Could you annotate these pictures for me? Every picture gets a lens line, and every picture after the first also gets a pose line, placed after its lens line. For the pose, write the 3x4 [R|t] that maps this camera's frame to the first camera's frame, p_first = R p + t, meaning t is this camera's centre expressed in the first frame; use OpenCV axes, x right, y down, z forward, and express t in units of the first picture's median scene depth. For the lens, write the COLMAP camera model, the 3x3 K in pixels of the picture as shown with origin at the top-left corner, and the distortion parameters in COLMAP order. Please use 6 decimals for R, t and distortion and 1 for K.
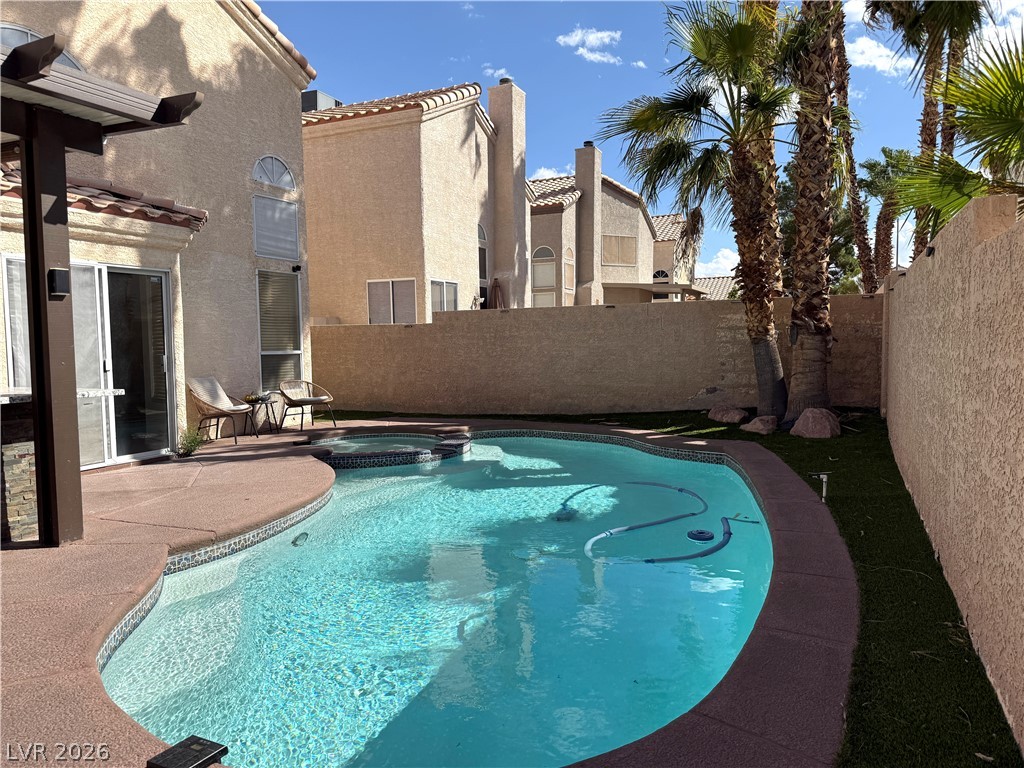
lens RADIAL K [[720.0, 0, 510.3], [0, 720.0, 387.4], [0, 0, 1]] dist [0.046333, -0.061889]
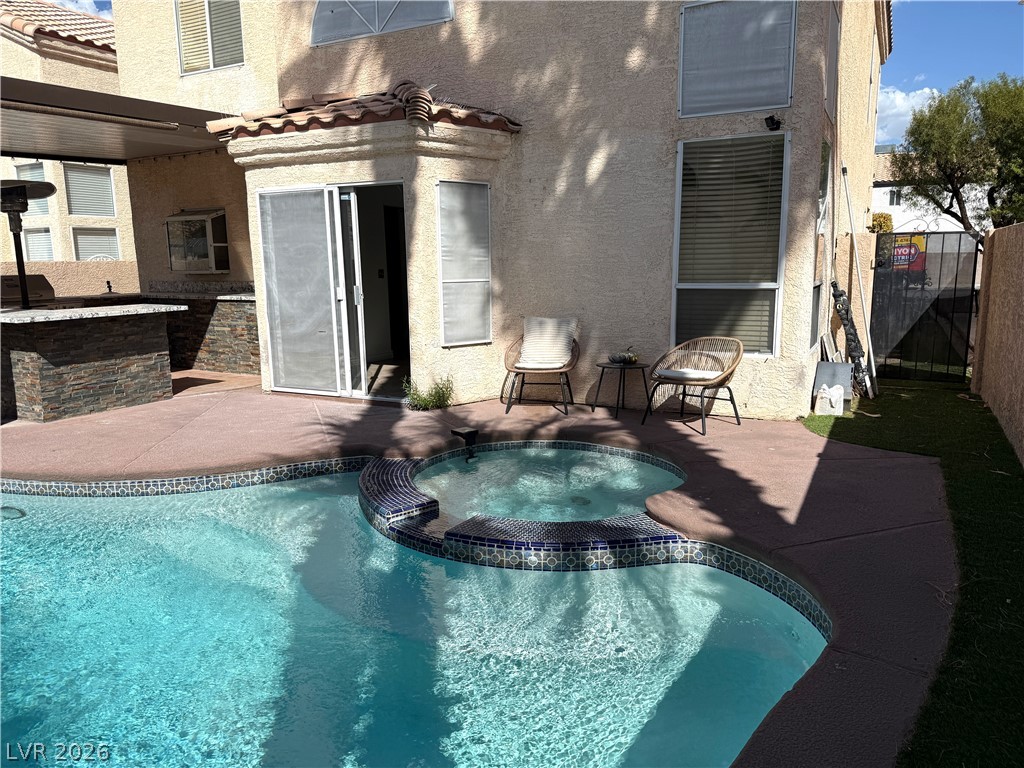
lens RADIAL K [[720.0, 0, 509.5], [0, 720.0, 380.3], [0, 0, 1]] dist [0.046333, -0.061889]
pose [[-0.072919, 0.192326, -0.978618, 0.430563], [-0.049445, 0.979327, 0.196149, -0.131880], [0.996111, 0.062691, -0.061903, 1.458751]]
